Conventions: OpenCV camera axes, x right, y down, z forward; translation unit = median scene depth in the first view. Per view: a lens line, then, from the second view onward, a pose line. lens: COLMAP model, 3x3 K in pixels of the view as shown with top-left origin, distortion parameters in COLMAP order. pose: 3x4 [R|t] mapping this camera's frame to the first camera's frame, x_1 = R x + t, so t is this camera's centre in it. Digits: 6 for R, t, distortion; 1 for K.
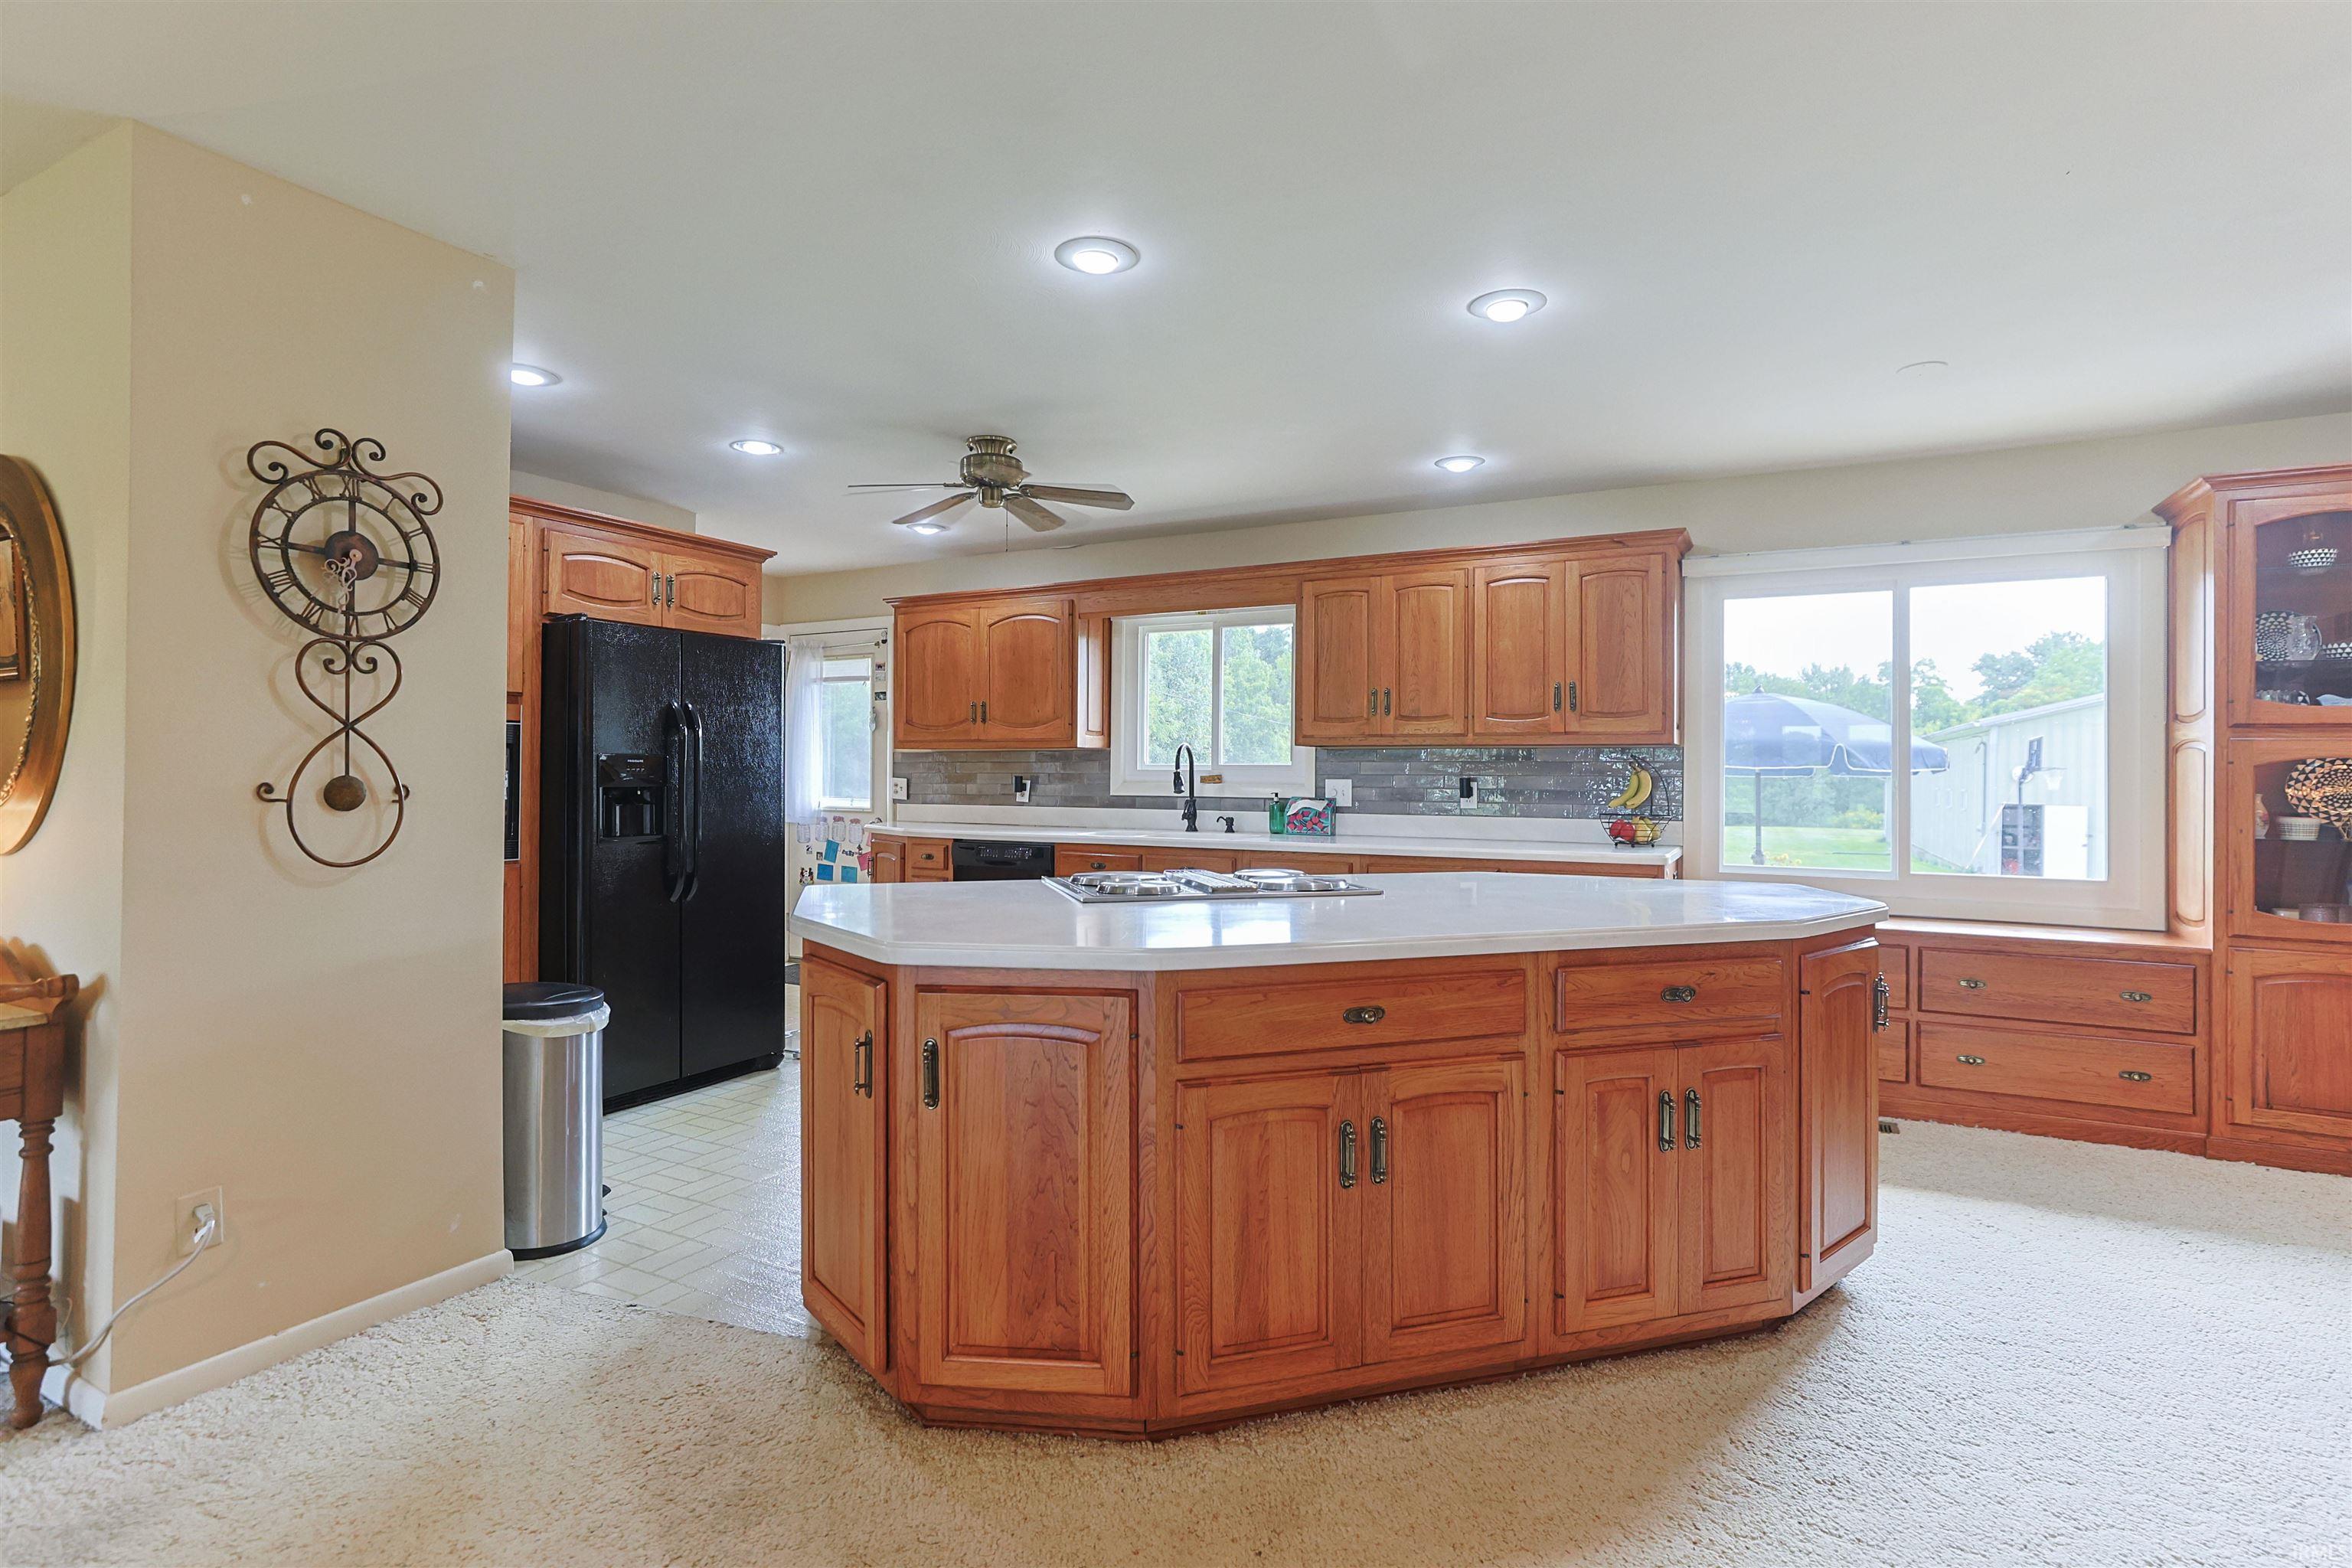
lens RADIAL K [[1143.8, 0, 1192.9], [0, 1143.8, 768.7], [0, 0, 1]] dist [-0.010519, 0.008161]
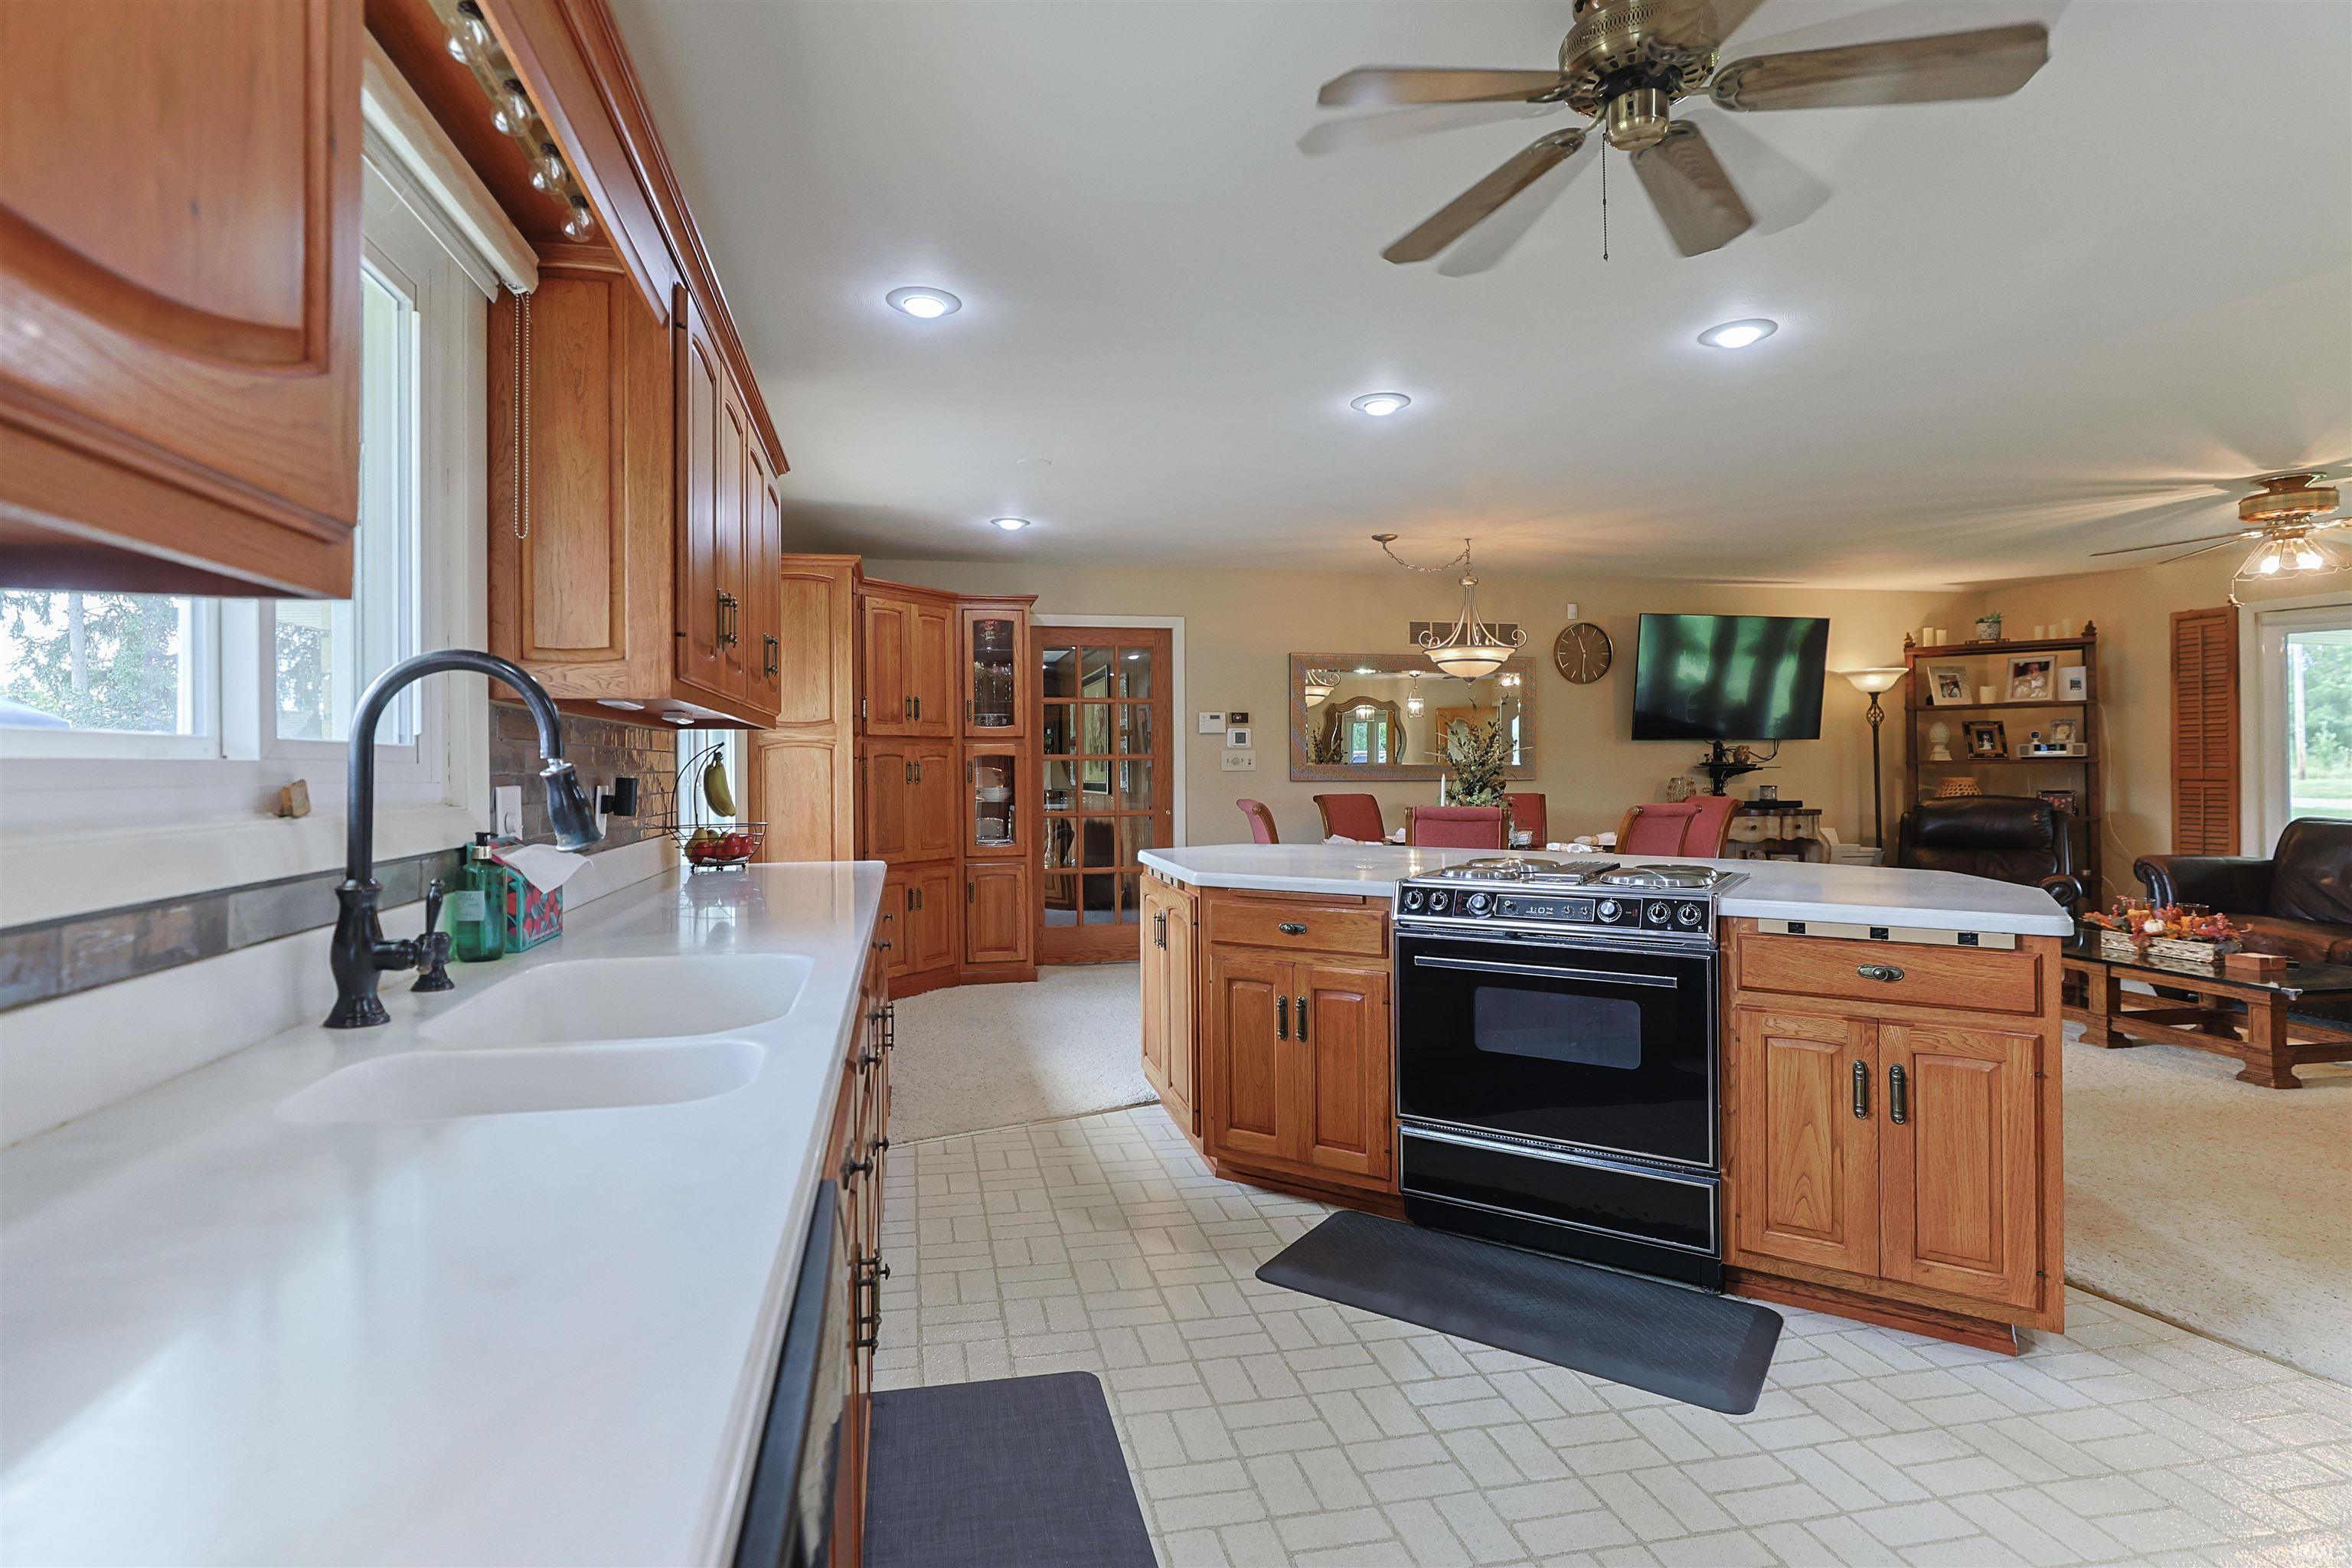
lens RADIAL K [[1143.8, 0, 1156.7], [0, 1143.8, 749.8], [0, 0, 1]] dist [-0.010519, 0.008161]
pose [[-0.626600, 0.010601, 0.779269, -0.400559], [0.001881, 0.999925, -0.012090, 0.002252], [-0.779339, -0.006110, -0.626573, 1.395052]]
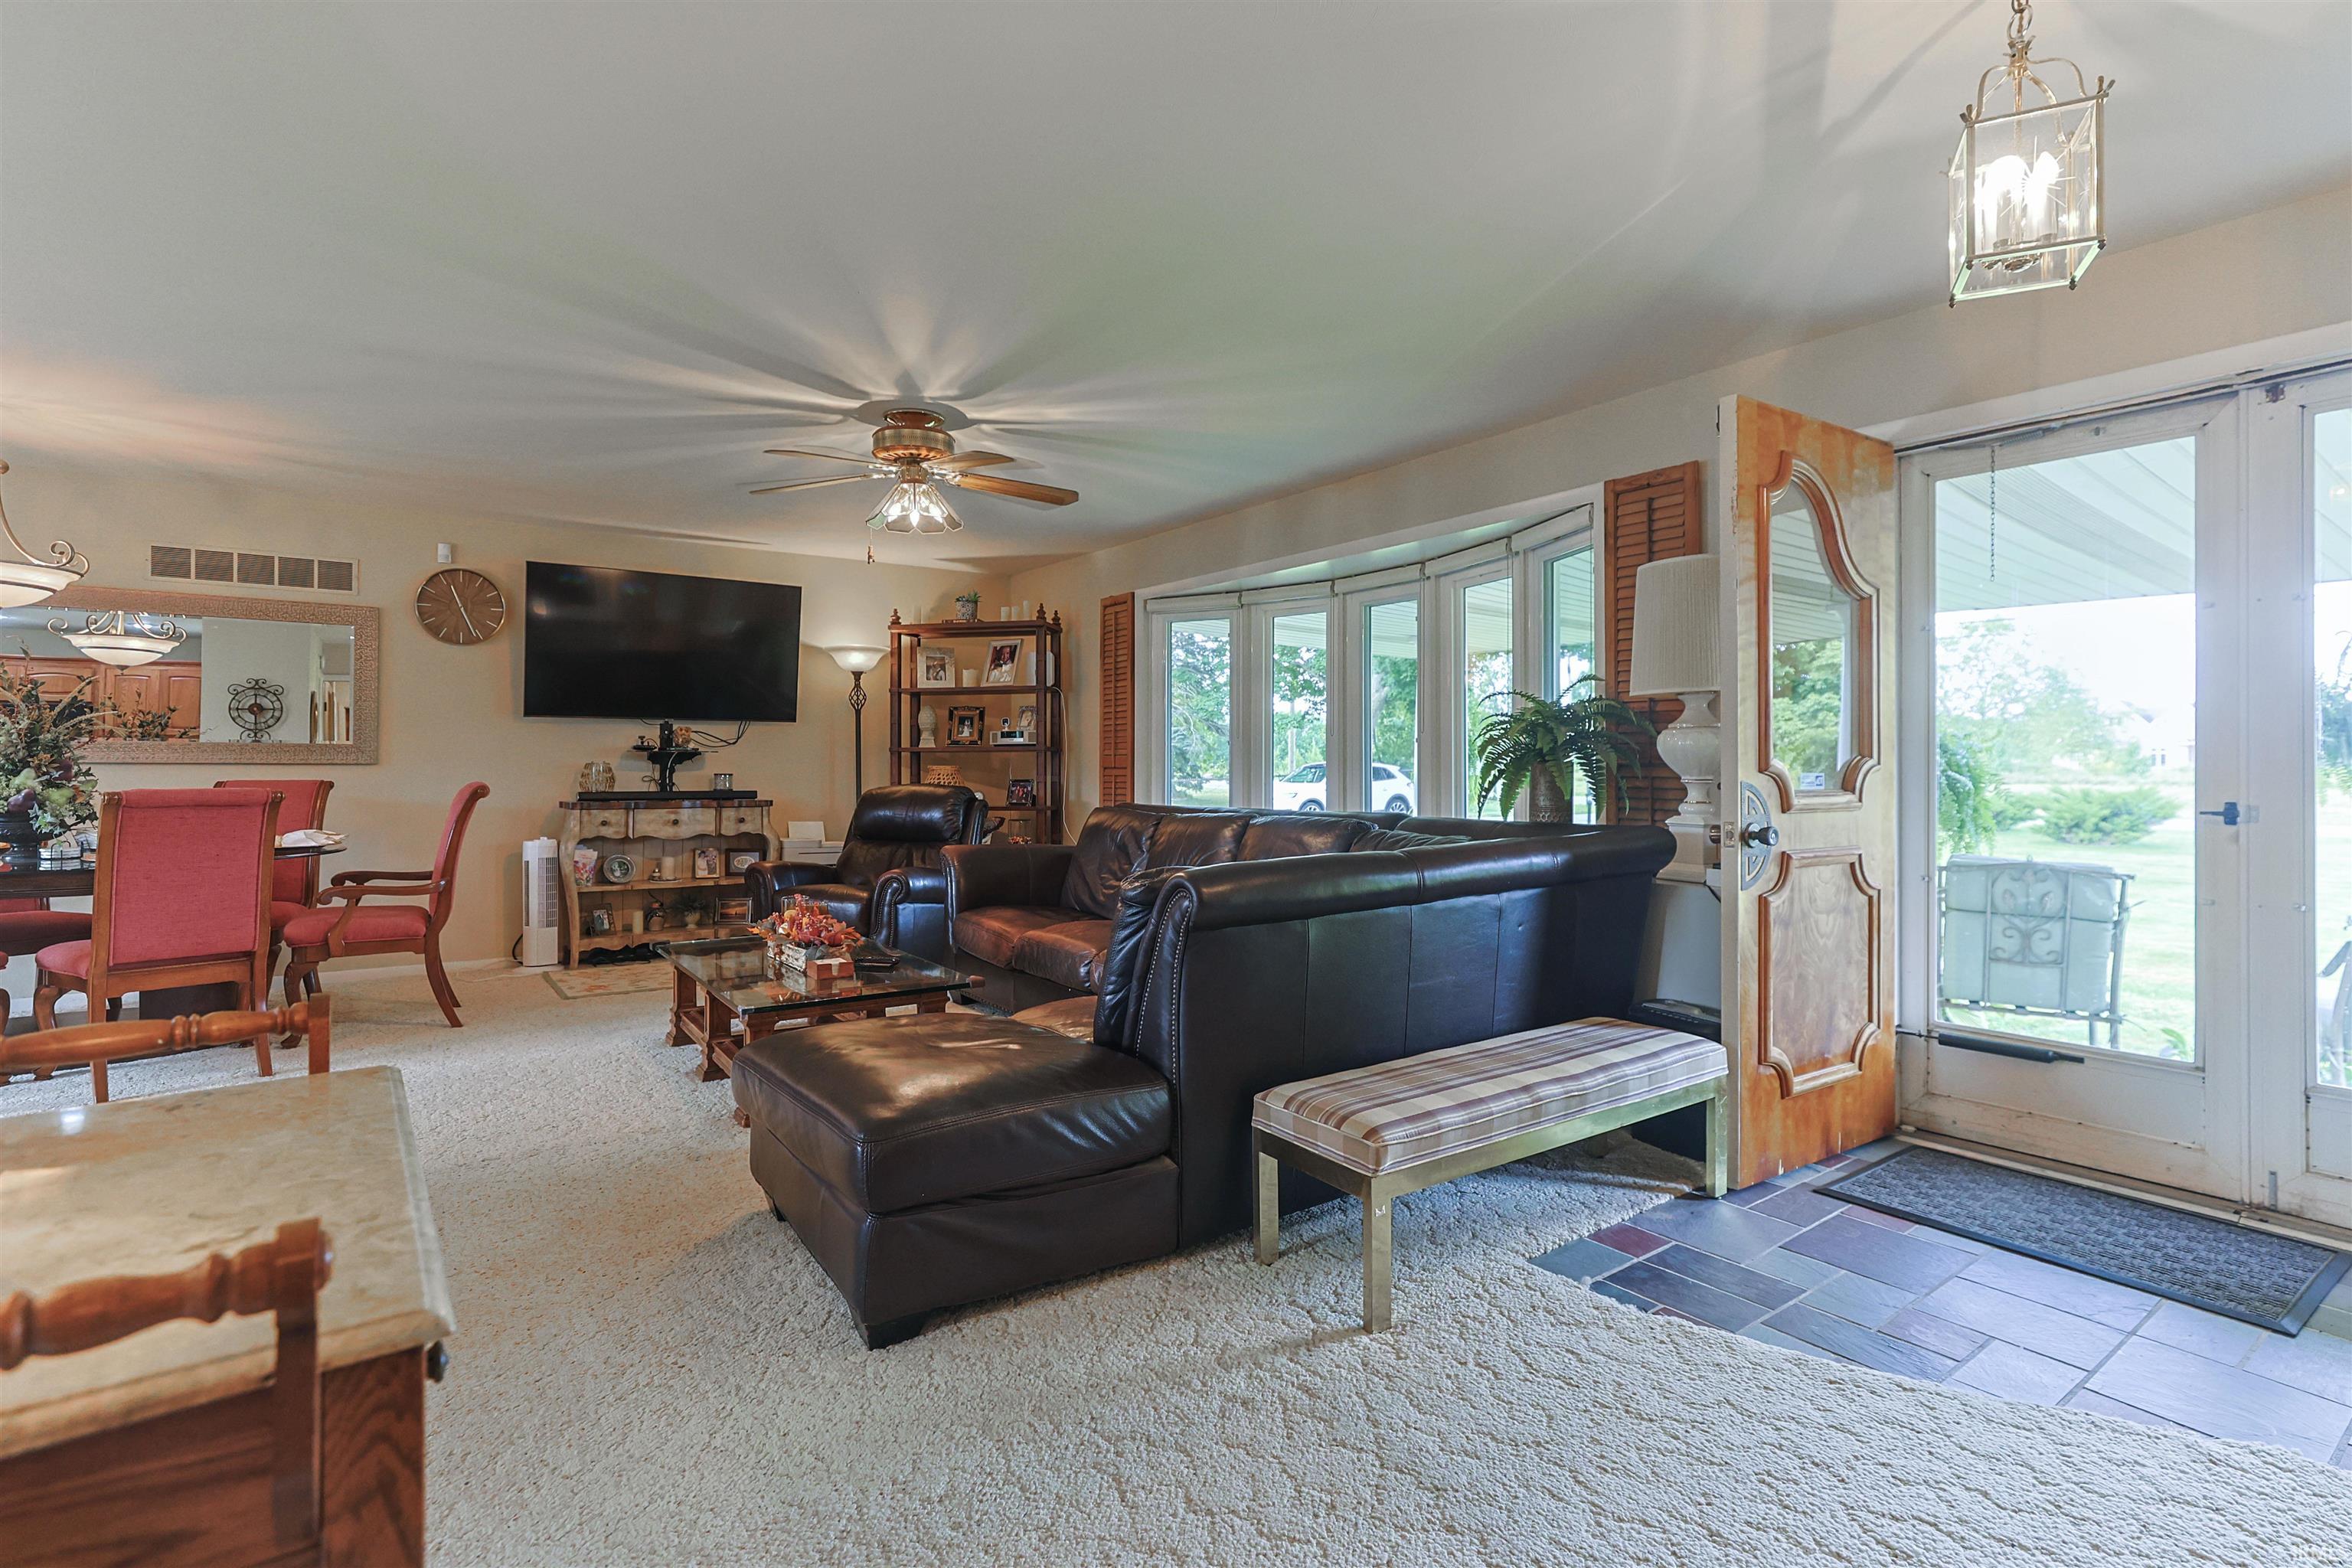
lens RADIAL K [[1143.8, 0, 1208.5], [0, 1143.8, 752.6], [0, 0, 1]] dist [-0.010519, 0.008161]
pose [[-0.897721, 0.001485, 0.440561, -0.904568], [-0.004830, 0.999901, -0.013213, 0.028408], [-0.440537, -0.013989, -0.897625, 0.602665]]
